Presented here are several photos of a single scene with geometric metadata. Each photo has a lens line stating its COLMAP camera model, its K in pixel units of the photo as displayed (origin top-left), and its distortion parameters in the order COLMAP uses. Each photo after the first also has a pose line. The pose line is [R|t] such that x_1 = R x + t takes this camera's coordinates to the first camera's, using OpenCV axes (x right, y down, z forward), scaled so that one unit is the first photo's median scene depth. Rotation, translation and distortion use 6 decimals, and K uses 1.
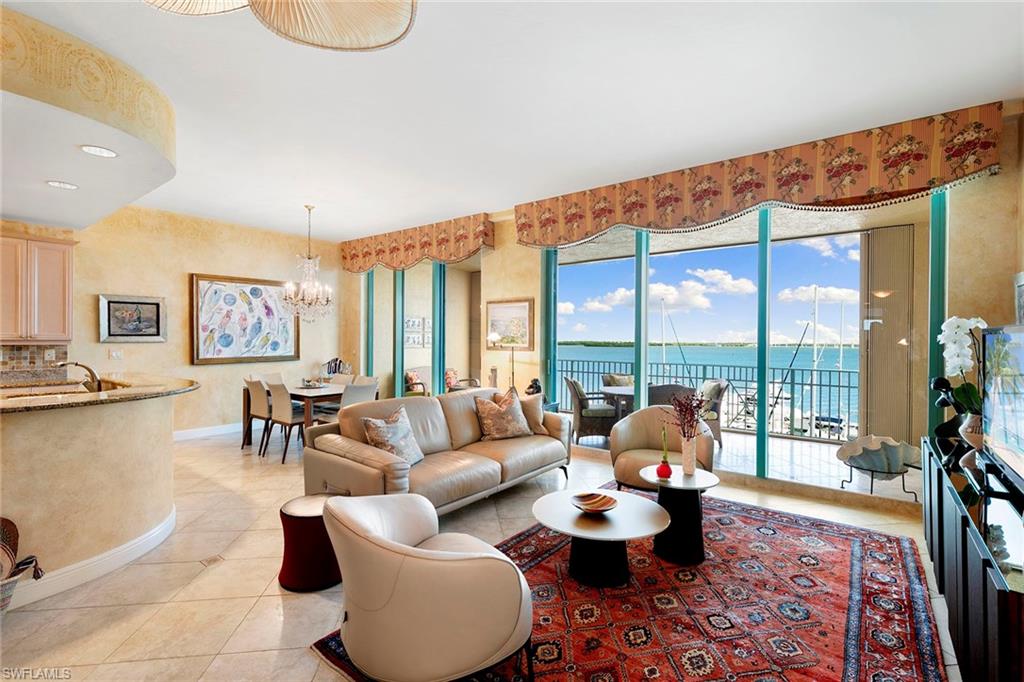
lens RADIAL K [[462.4, 0, 511.6], [0, 462.4, 338.1], [0, 0, 1]] dist [0.002588, -0.000781]
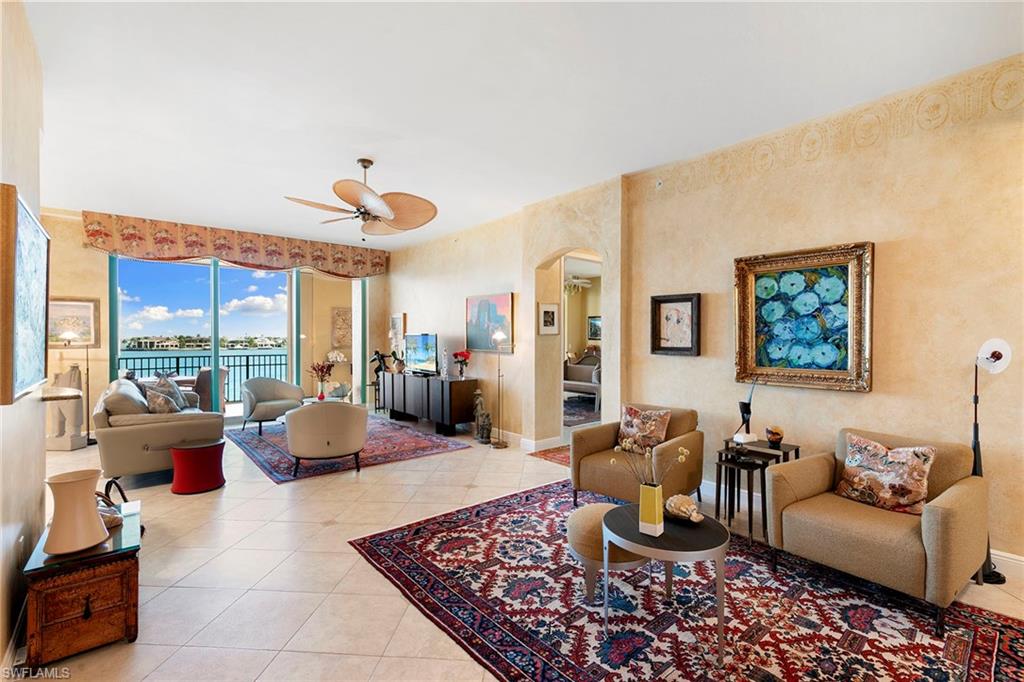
lens RADIAL K [[453.9, 0, 513.8], [0, 453.9, 341.2], [0, 0, 1]] dist [0.003735, 0.000358]
pose [[0.194889, -0.013525, 0.980732, -1.095514], [0.000310, 0.999906, 0.013728, -0.003555], [-0.980825, -0.002372, 0.194874, -0.216710]]
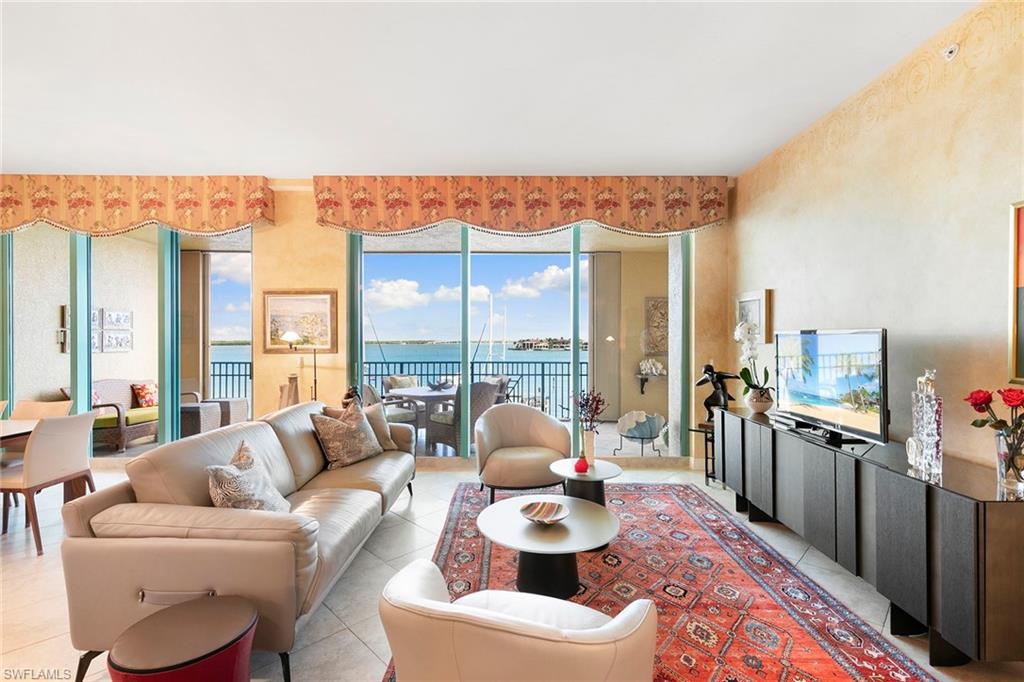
lens RADIAL K [[453.9, 0, 513.8], [0, 453.9, 341.2], [0, 0, 1]] dist [0.003735, 0.000358]
pose [[0.789861, -0.007075, 0.613245, -0.277337], [0.003468, 0.999969, 0.007069, 0.001663], [-0.613276, -0.003456, 0.789861, 0.200168]]
